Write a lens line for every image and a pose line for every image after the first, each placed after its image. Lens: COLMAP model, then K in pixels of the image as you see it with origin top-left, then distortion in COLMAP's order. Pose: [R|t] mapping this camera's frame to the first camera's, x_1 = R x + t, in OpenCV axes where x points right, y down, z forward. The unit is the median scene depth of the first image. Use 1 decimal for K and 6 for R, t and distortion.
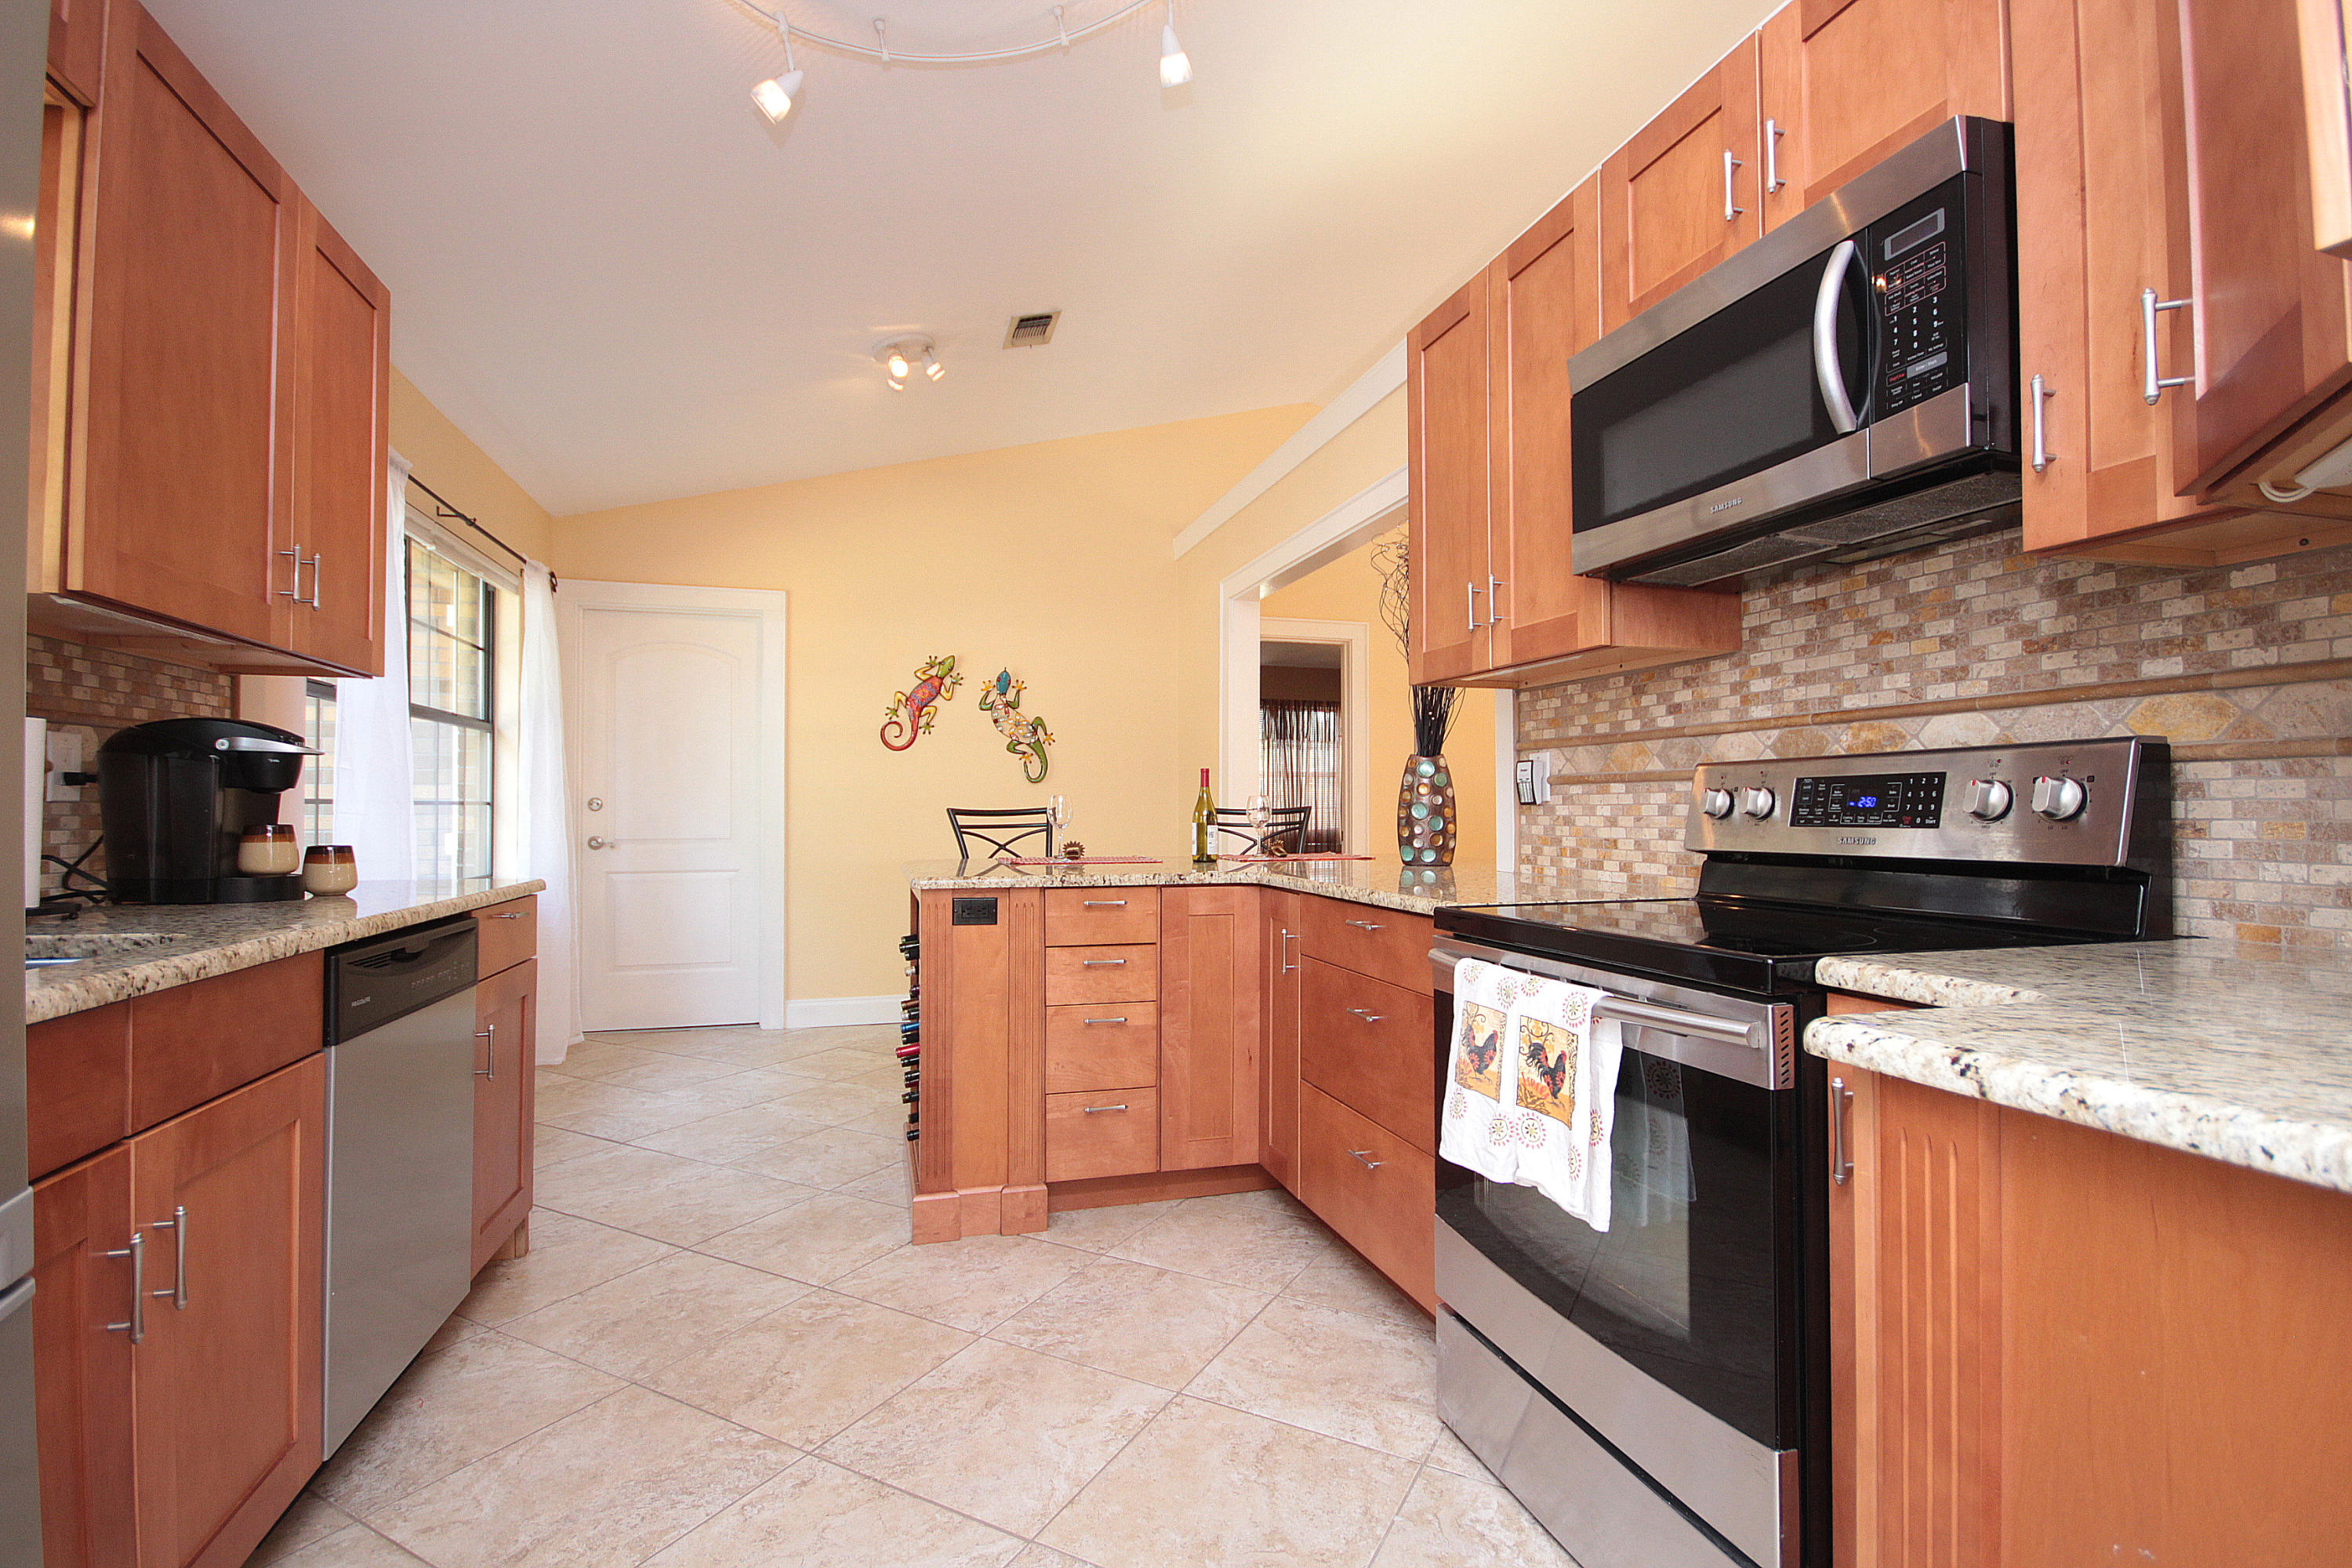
lens RADIAL K [[1111.2, 0, 1185.9], [0, 1111.2, 797.0], [0, 0, 1]] dist [0.003039, -0.006886]
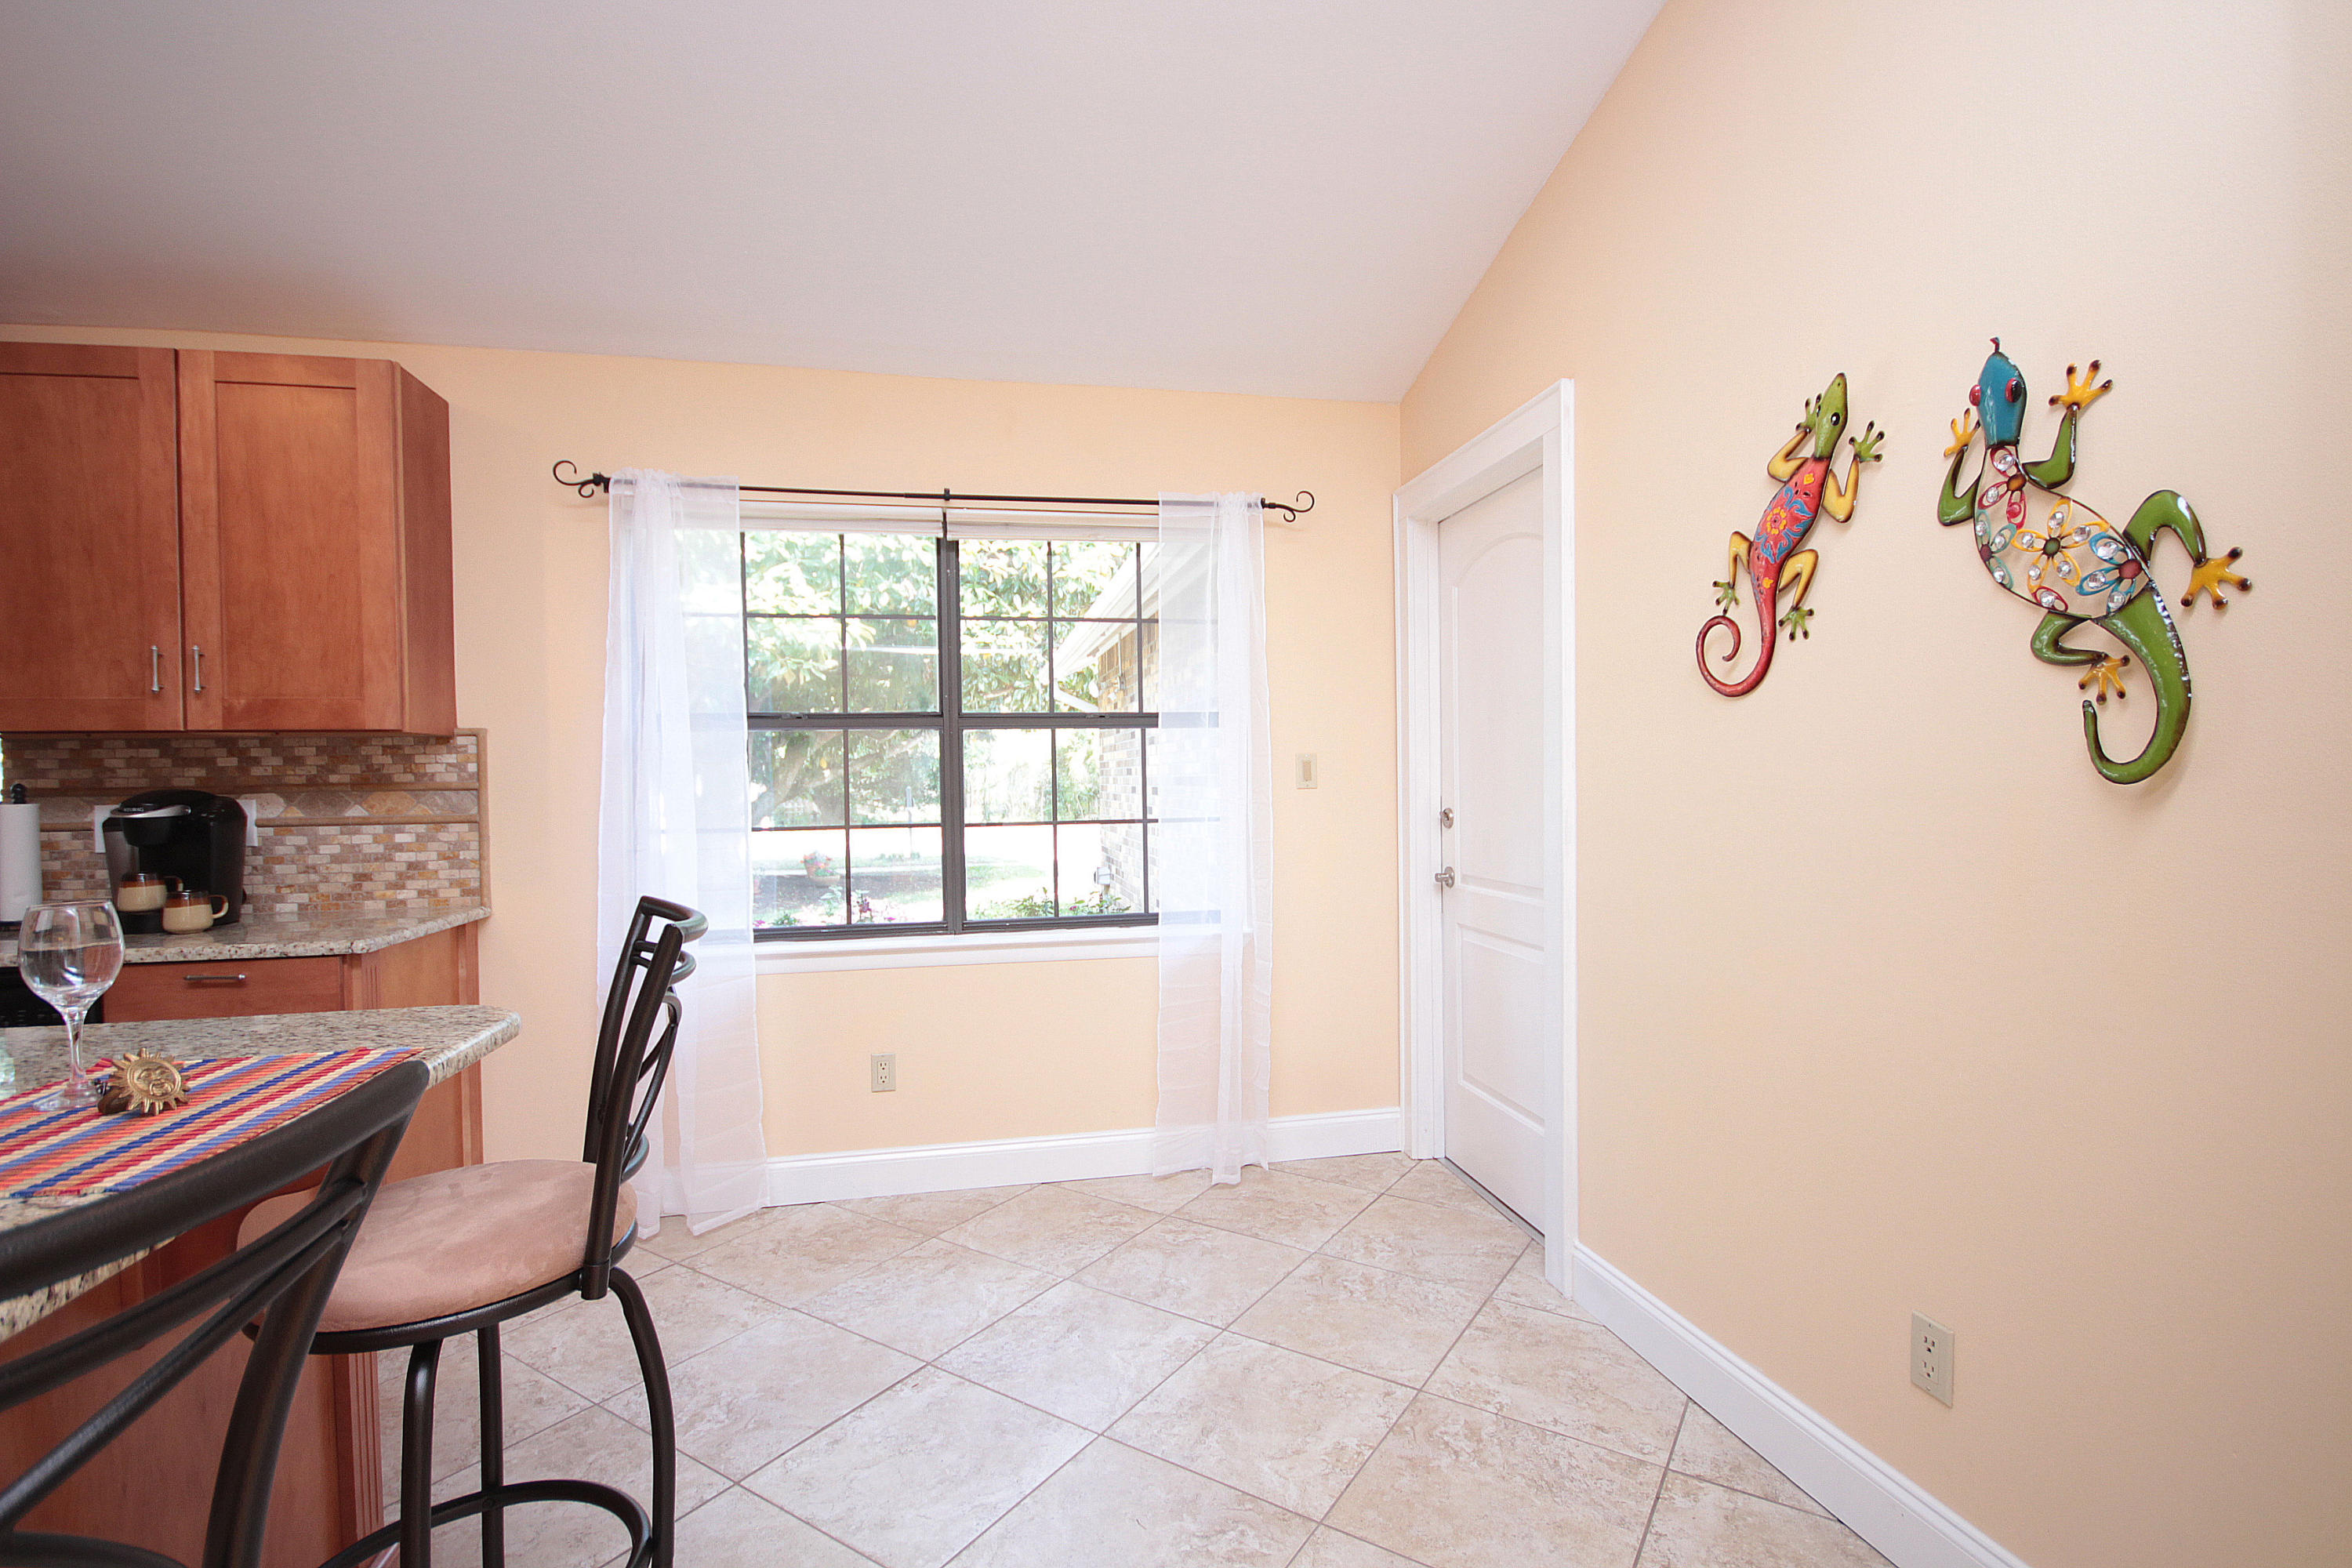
lens RADIAL K [[1080.6, 0, 1174.7], [0, 1080.6, 792.6], [0, 0, 1]] dist [-0.000337, -0.002955]
pose [[-0.082282, 0.014614, -0.996502, 0.247344], [0.026491, 0.999571, 0.012471, -0.041614], [0.996257, -0.025372, -0.082634, 1.854842]]
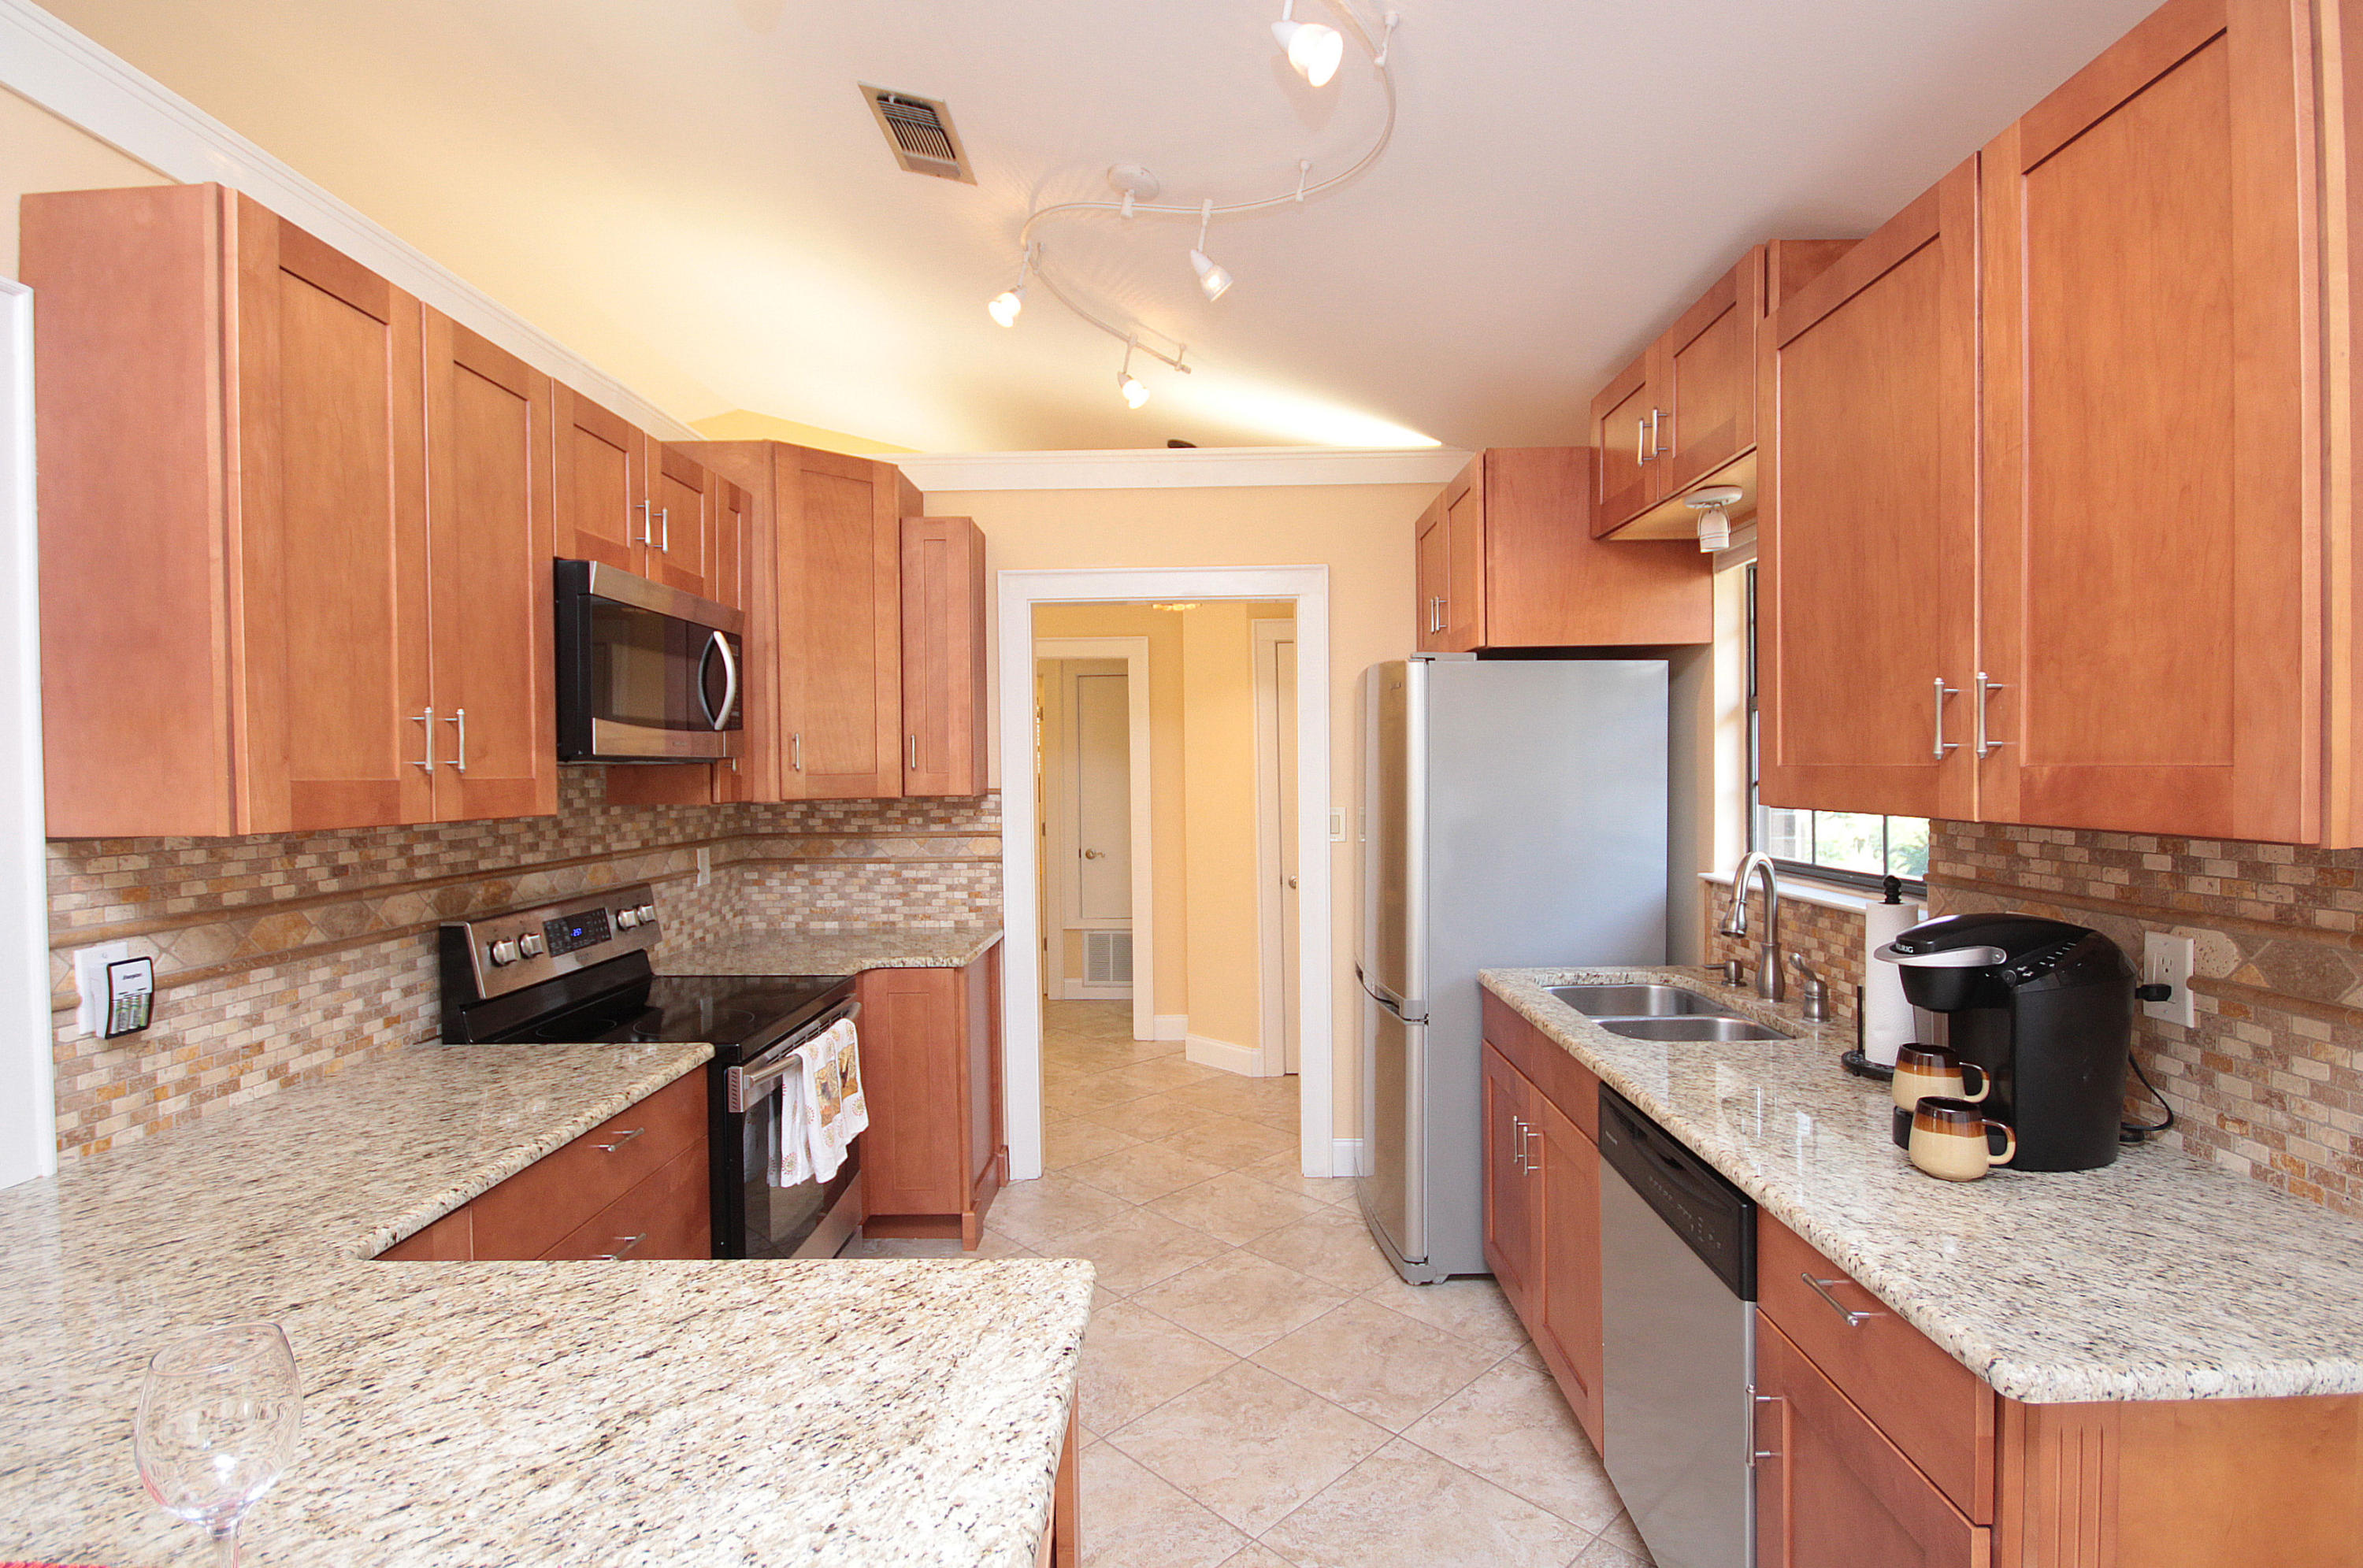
lens RADIAL K [[1116.3, 0, 1184.4], [0, 1116.3, 796.1], [0, 0, 1]] dist [0.003039, -0.006886]
pose [[-0.952968, 0.004124, 0.303043, -0.457969], [0.008616, 0.999872, 0.013487, -0.137219], [-0.302948, 0.015464, -0.952881, 1.551204]]
